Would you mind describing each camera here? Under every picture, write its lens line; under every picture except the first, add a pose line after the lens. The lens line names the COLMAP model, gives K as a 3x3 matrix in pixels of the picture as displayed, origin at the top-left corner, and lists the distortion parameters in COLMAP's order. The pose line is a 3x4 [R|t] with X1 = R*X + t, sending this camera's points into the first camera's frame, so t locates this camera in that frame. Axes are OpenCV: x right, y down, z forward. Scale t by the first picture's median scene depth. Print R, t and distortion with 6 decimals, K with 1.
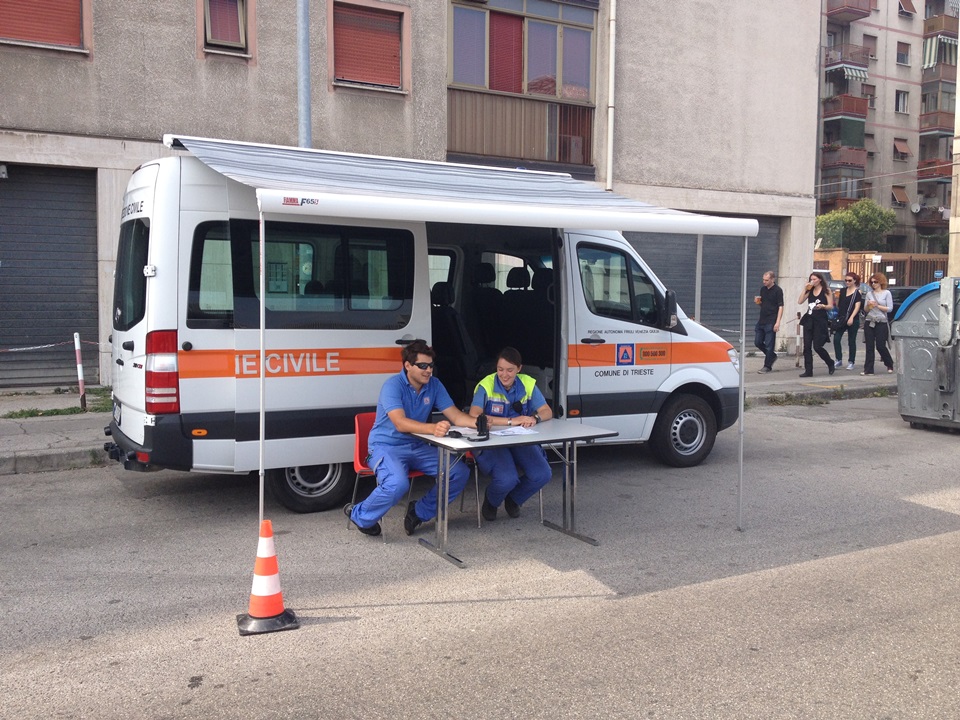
lens RADIAL K [[901.5, 0, 480.0], [0, 901.5, 360.0], [0, 0, 1]] dist [0.153393, -0.317533]
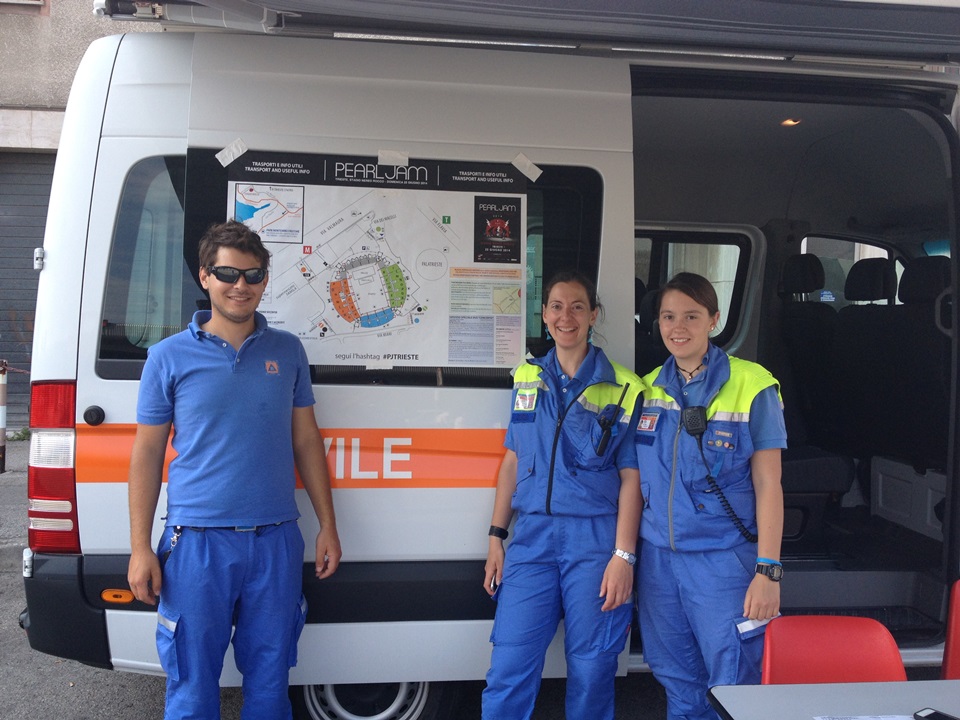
lens RADIAL K [[901.5, 0, 480.0], [0, 901.5, 360.0], [0, 0, 1]] dist [0.153393, -0.317533]
pose [[0.926790, 0.026963, -0.374612, 0.044385], [-0.035510, 0.999242, -0.015930, -0.041759], [0.373898, 0.028066, 0.927045, 0.601045]]
